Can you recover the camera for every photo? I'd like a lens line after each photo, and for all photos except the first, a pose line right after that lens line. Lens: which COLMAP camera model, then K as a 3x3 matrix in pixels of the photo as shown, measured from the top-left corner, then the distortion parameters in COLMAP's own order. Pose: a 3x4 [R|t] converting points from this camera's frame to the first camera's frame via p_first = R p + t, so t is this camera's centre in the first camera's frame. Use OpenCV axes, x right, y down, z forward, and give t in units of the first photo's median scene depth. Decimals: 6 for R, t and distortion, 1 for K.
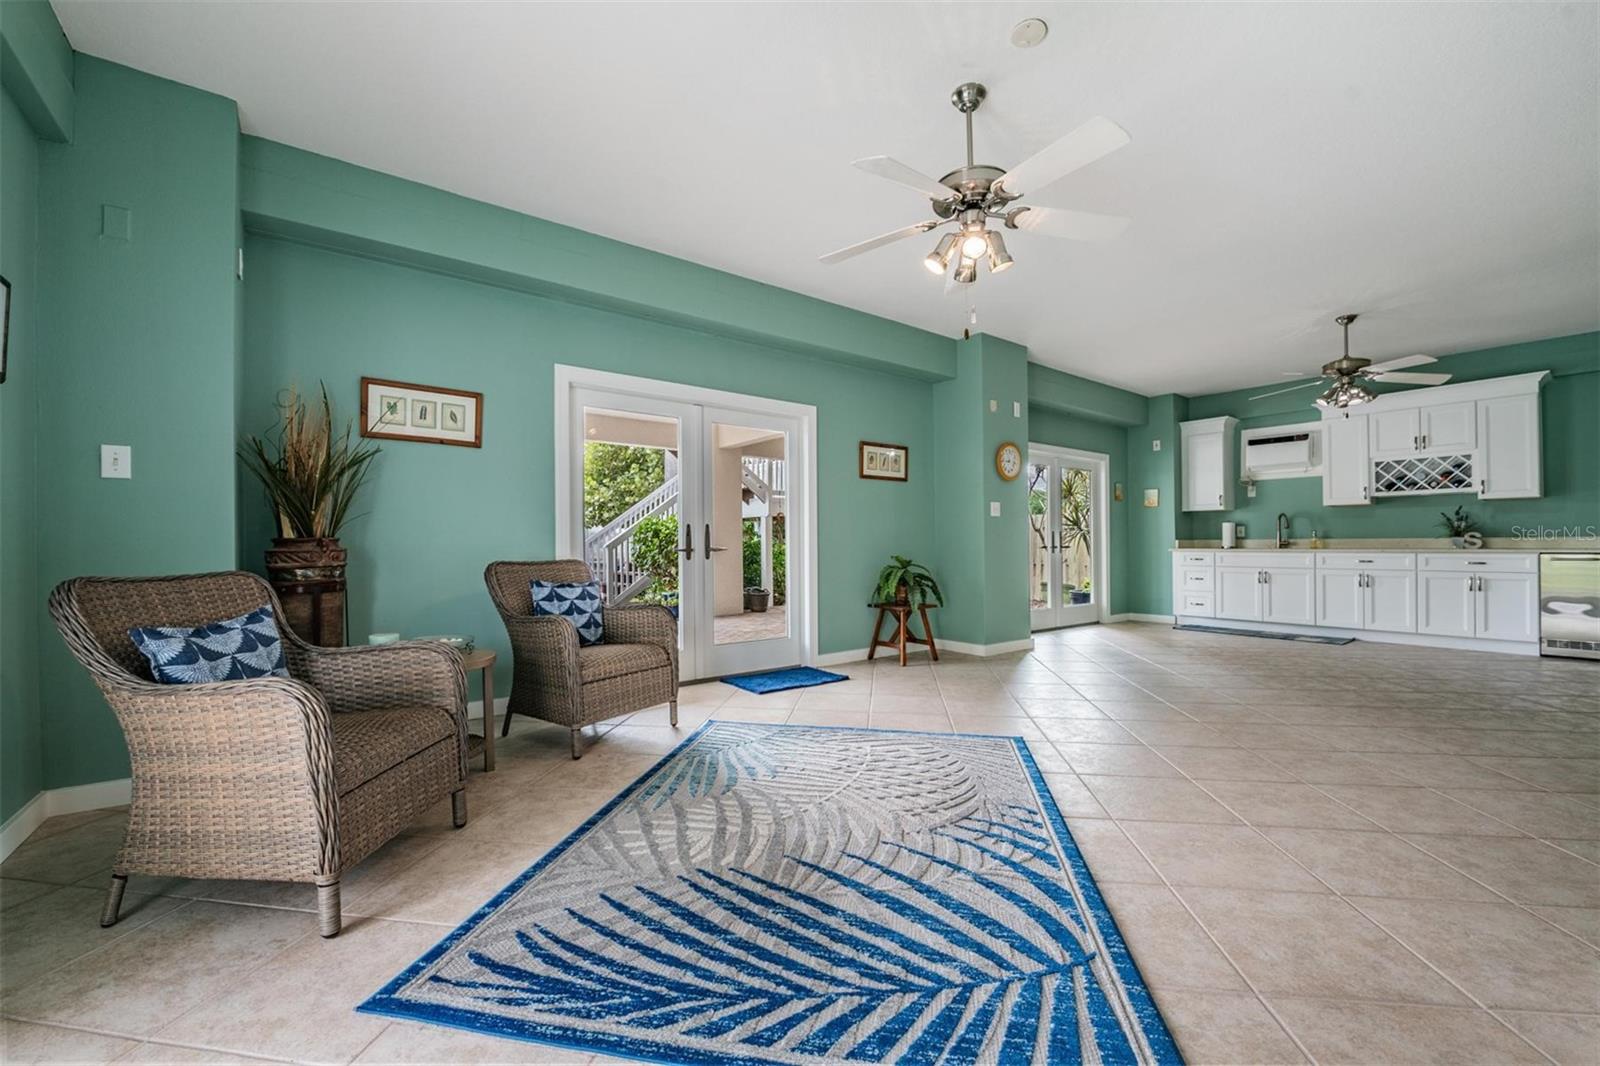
lens RADIAL K [[640.5, 0, 802.7], [0, 640.5, 533.1], [0, 0, 1]] dist [-0.017831, -0.000271]
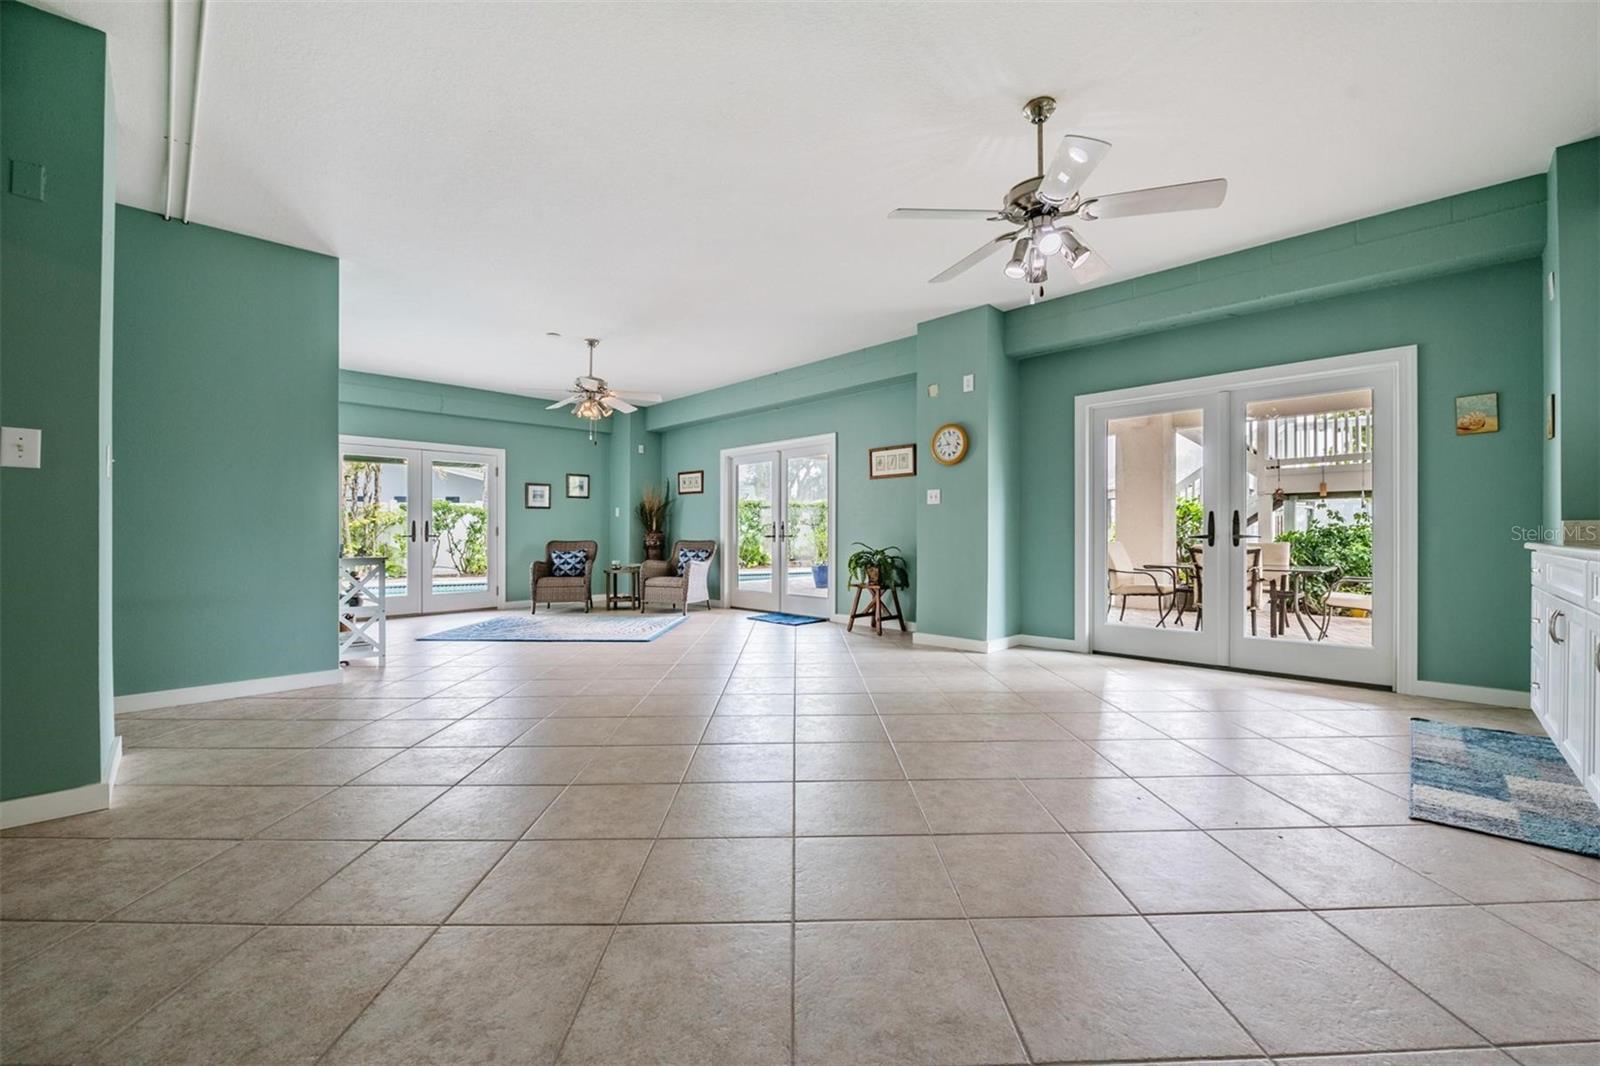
lens RADIAL K [[640.5, 0, 802.7], [0, 640.5, 533.1], [0, 0, 1]] dist [-0.017831, -0.000271]
pose [[0.137007, 0.002414, -0.990567, 1.198033], [0.023848, 0.999699, 0.005735, 0.008370], [0.990283, -0.024409, 0.136909, 0.635671]]
